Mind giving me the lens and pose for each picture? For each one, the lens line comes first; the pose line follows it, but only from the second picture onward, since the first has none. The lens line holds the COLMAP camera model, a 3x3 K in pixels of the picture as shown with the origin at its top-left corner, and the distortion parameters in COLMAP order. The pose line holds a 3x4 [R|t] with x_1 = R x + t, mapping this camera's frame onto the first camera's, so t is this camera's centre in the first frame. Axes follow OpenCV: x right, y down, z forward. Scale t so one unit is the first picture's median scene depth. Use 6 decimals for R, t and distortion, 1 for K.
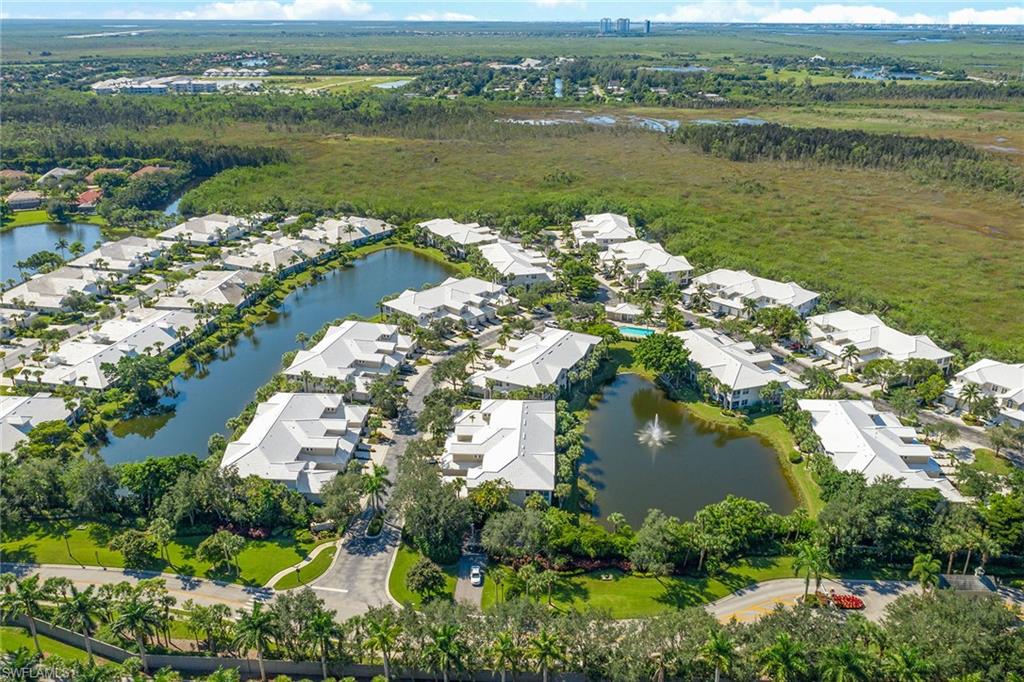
lens RADIAL K [[821.2, 0, 512.0], [0, 821.2, 341.0], [0, 0, 1]] dist [-0.060951, 0.086419]
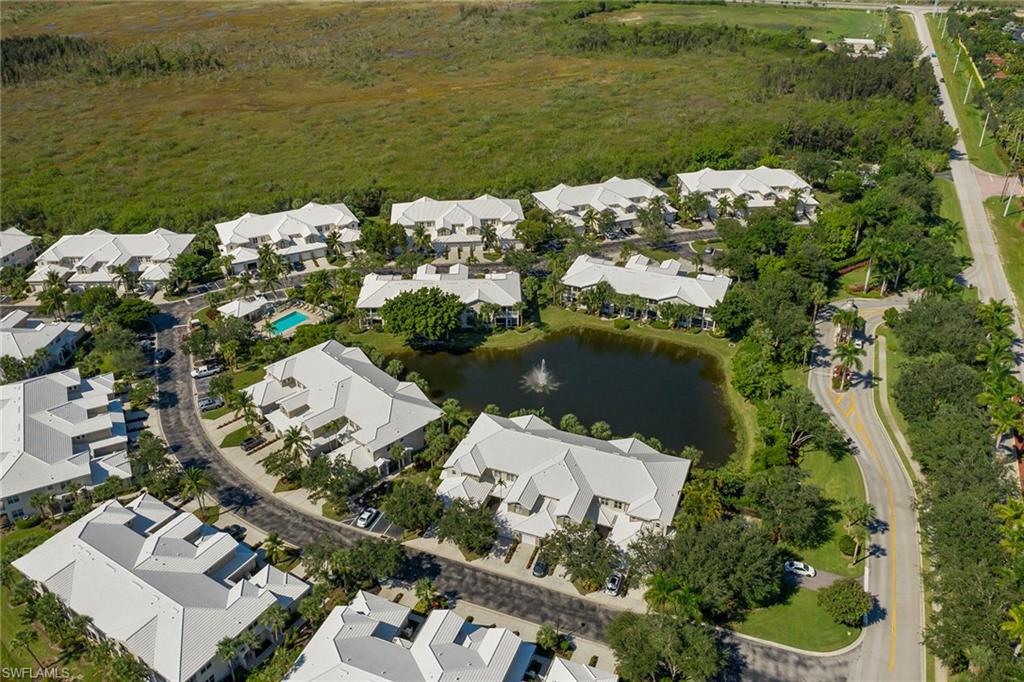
lens RADIAL K [[821.2, 0, 512.0], [0, 821.2, 341.0], [0, 0, 1]] dist [-0.060951, 0.086419]
pose [[0.303604, -0.477385, 0.824578, -0.378161], [0.365081, 0.857663, 0.362119, -0.175870], [-0.880080, 0.191097, 0.434674, 0.422817]]
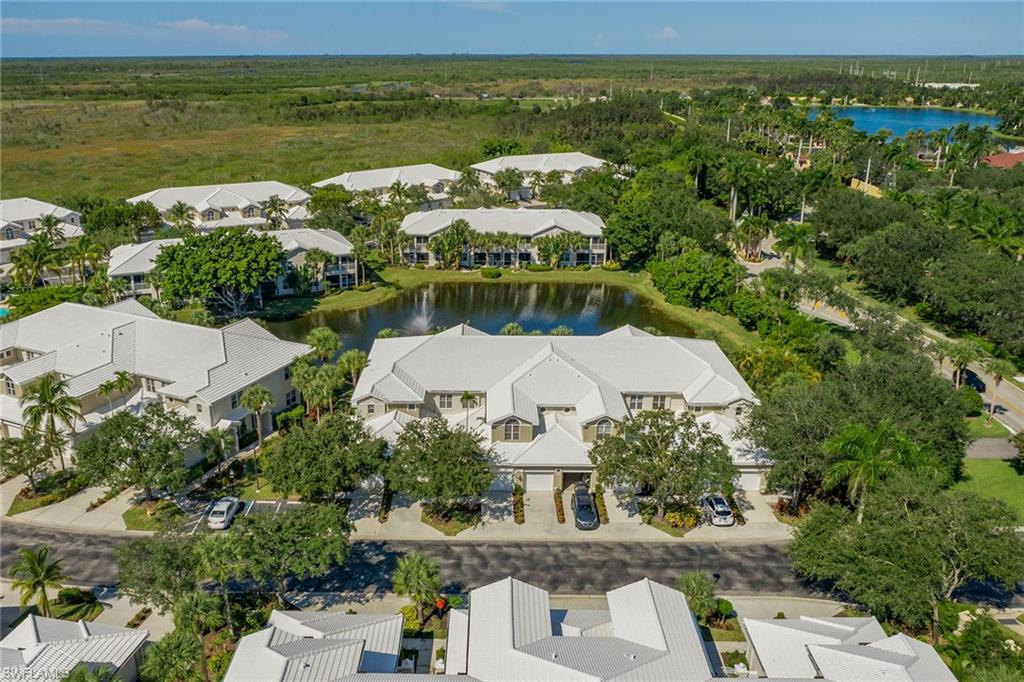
lens RADIAL K [[821.2, 0, 512.0], [0, 821.2, 341.0], [0, 0, 1]] dist [-0.060951, 0.086419]
pose [[-0.065658, -0.356351, 0.932042, -0.275844], [0.375253, 0.856674, 0.353970, -0.045422], [-0.924594, 0.372993, 0.077474, 0.604205]]
